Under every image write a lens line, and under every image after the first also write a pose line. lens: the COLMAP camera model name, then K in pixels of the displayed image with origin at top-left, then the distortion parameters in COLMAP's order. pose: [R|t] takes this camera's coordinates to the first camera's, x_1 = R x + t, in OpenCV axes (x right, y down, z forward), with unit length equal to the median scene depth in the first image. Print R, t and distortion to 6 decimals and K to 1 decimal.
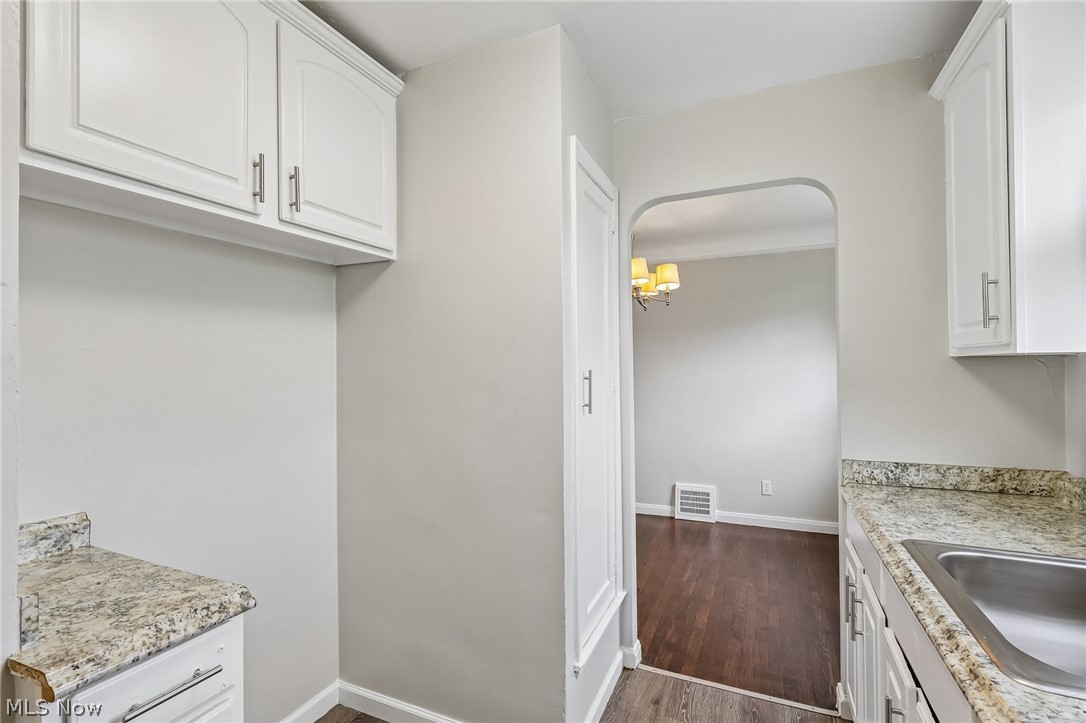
lens RADIAL K [[505.1, 0, 534.2], [0, 505.1, 362.5], [0, 0, 1]] dist [-0.003776, 0.002436]
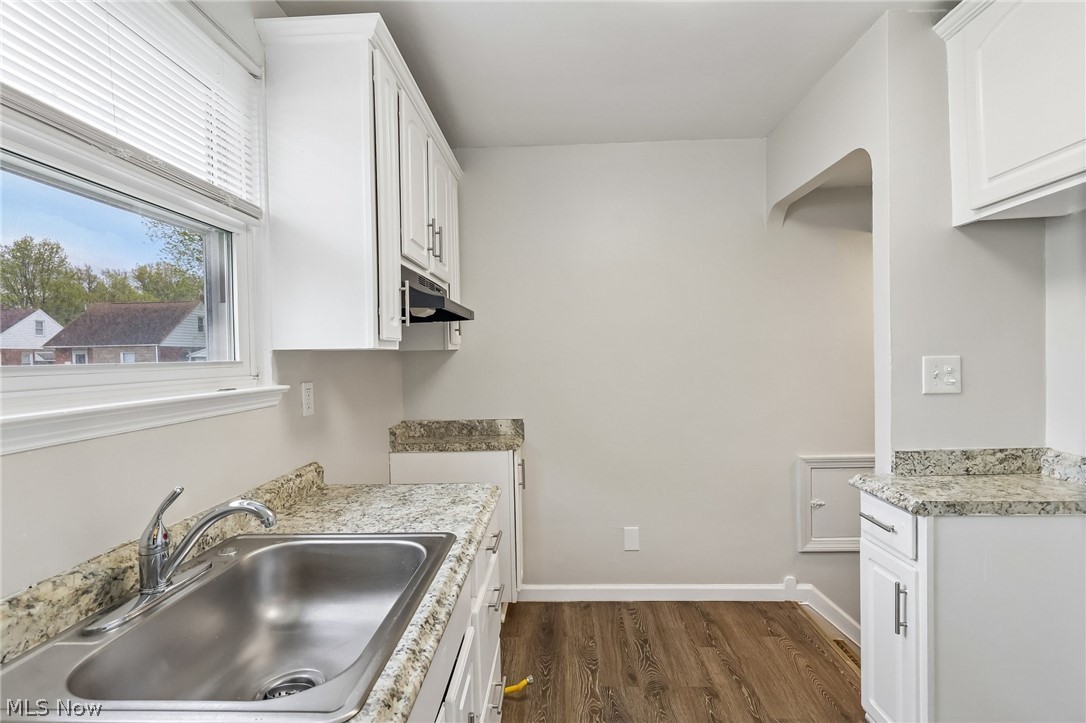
lens RADIAL K [[505.1, 0, 541.1], [0, 505.1, 359.2], [0, 0, 1]] dist [-0.003776, 0.002436]
pose [[-0.924852, 0.030389, -0.379112, 0.516886], [0.029364, 0.999533, 0.008486, 0.007191], [0.379193, -0.003284, -0.925312, 1.069218]]
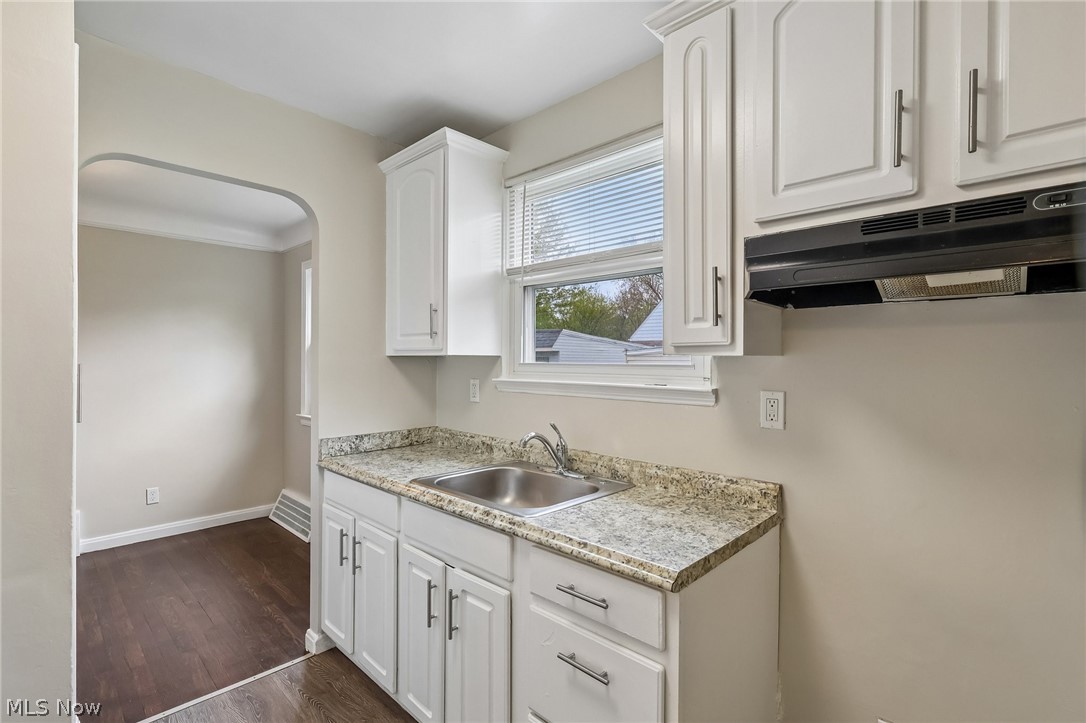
lens RADIAL K [[505.1, 0, 544.6], [0, 505.1, 362.1], [0, 0, 1]] dist [-0.003776, 0.002436]
pose [[0.330496, 0.008171, 0.943772, -0.370182], [-0.015653, 0.999872, -0.003176, 0.003903], [-0.943678, -0.013723, 0.330582, 0.106008]]
